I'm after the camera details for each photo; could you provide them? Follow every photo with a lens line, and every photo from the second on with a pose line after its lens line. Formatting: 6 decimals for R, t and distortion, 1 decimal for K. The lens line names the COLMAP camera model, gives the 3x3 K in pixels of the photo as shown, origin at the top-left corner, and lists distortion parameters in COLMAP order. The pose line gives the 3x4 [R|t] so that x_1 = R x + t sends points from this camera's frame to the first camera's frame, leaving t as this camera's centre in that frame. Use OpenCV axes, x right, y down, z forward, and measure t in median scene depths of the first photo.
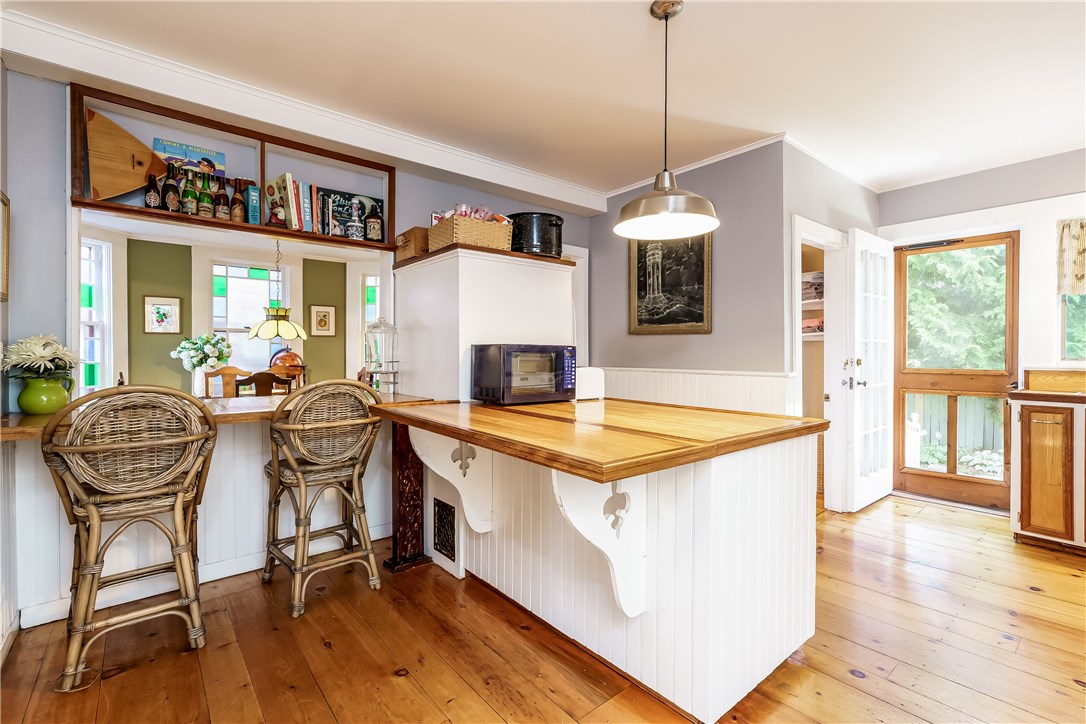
lens RADIAL K [[496.4, 0, 546.5], [0, 496.4, 353.3], [0, 0, 1]] dist [0.004019, 0.001932]
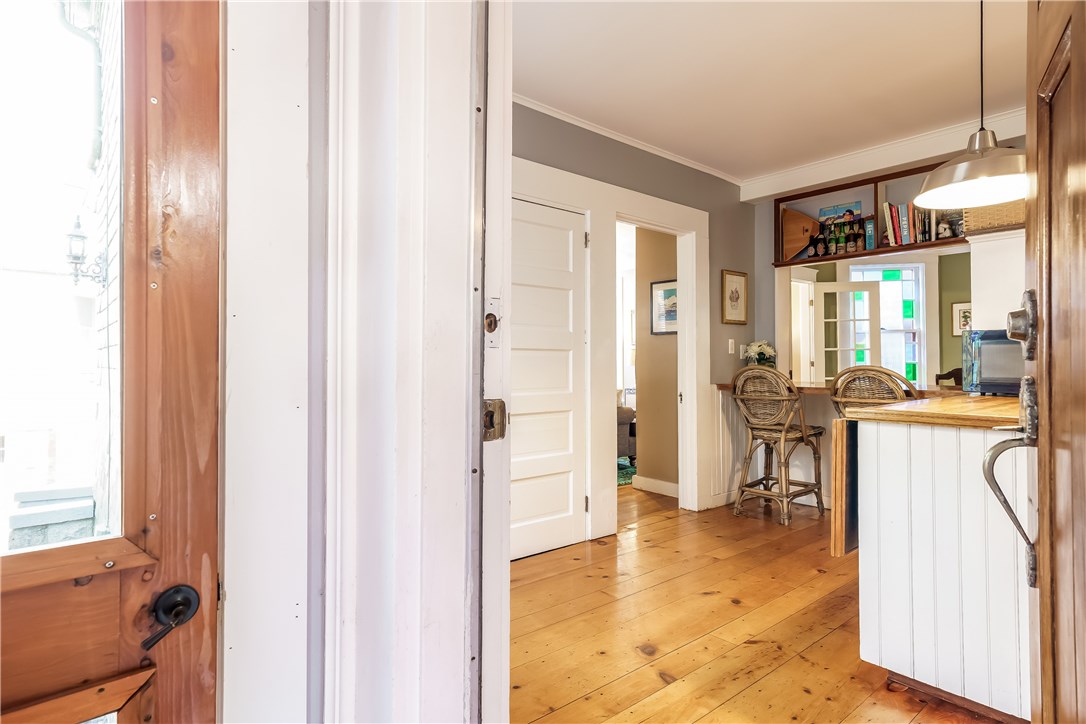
lens RADIAL K [[576.2, 0, 544.5], [0, 576.2, 361.1], [0, 0, 1]] dist [0.000680, 0.000039]
pose [[-0.009860, -0.006183, -0.999932, 0.982664], [0.000326, 0.999981, -0.006187, 0.044471], [0.999951, -0.000387, -0.009857, 0.173744]]
